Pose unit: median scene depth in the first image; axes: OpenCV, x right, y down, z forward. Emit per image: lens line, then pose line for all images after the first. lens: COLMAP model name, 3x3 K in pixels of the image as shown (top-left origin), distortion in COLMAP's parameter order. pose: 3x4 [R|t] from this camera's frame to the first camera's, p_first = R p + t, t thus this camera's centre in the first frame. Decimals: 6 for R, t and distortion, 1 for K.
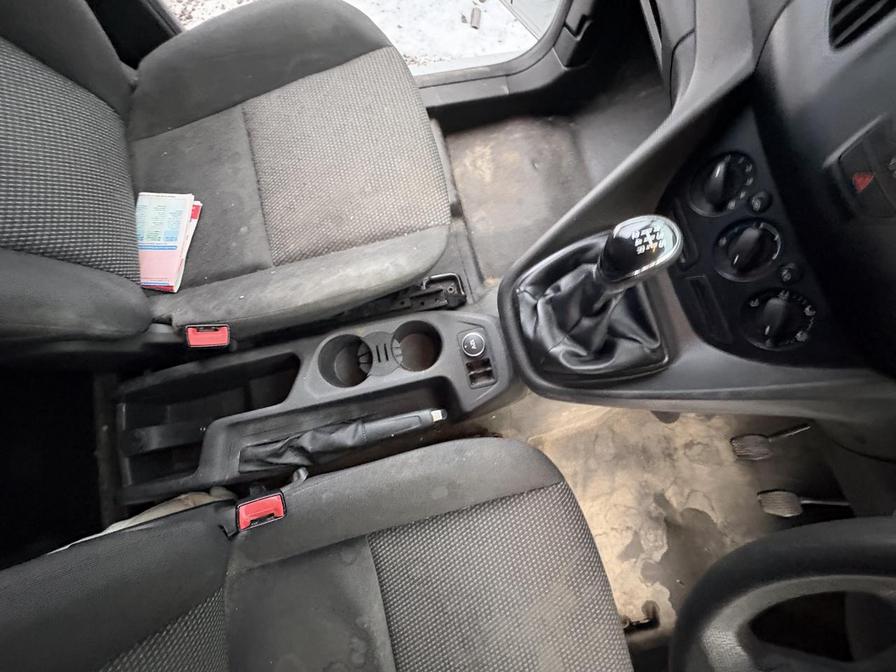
lens RADIAL K [[355.3, 0, 450.4], [0, 355.3, 336.6], [0, 0, 1]] dist [-0.000147, 0.000294]
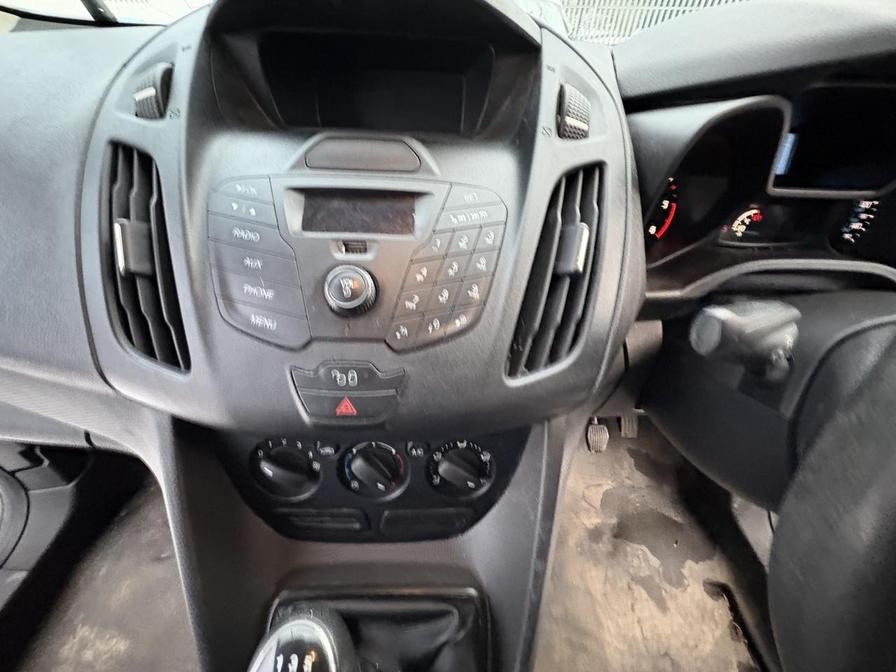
lens RADIAL K [[355.3, 0, 447.2], [0, 355.3, 337.4], [0, 0, 1]] dist [-0.000147, 0.000294]
pose [[0.230286, -0.674937, 0.701020, 0.203059], [0.950043, 0.311896, -0.011800, -0.069253], [-0.210681, 0.668716, 0.713044, 0.060556]]
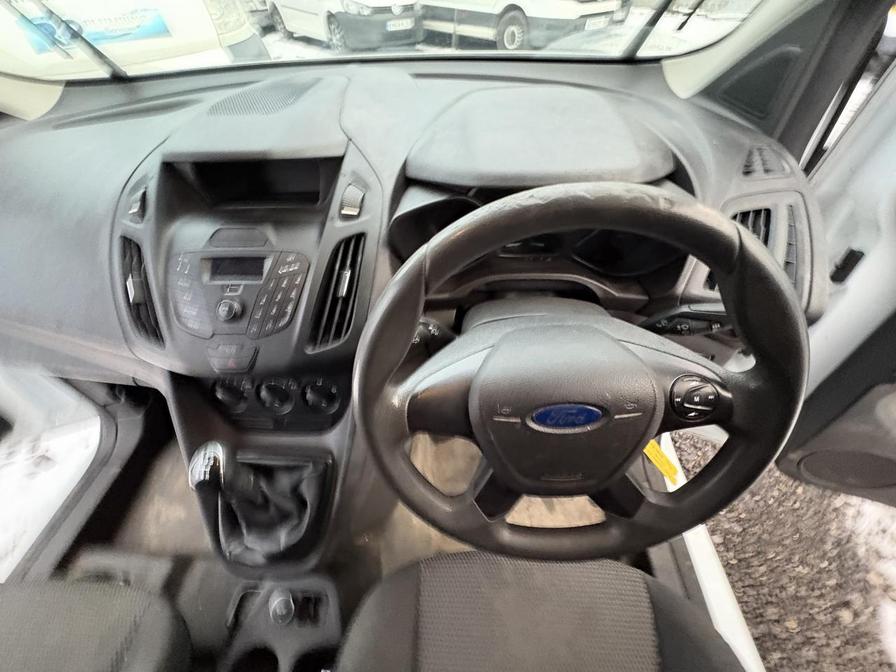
lens RADIAL K [[355.3, 0, 447.5], [0, 355.3, 337.4], [0, 0, 1]] dist [-0.000147, 0.000294]
pose [[0.285796, -0.758480, 0.585686, 0.134215], [0.950054, 0.304219, -0.069624, 0.211639], [-0.125368, 0.576332, 0.807542, -0.216186]]
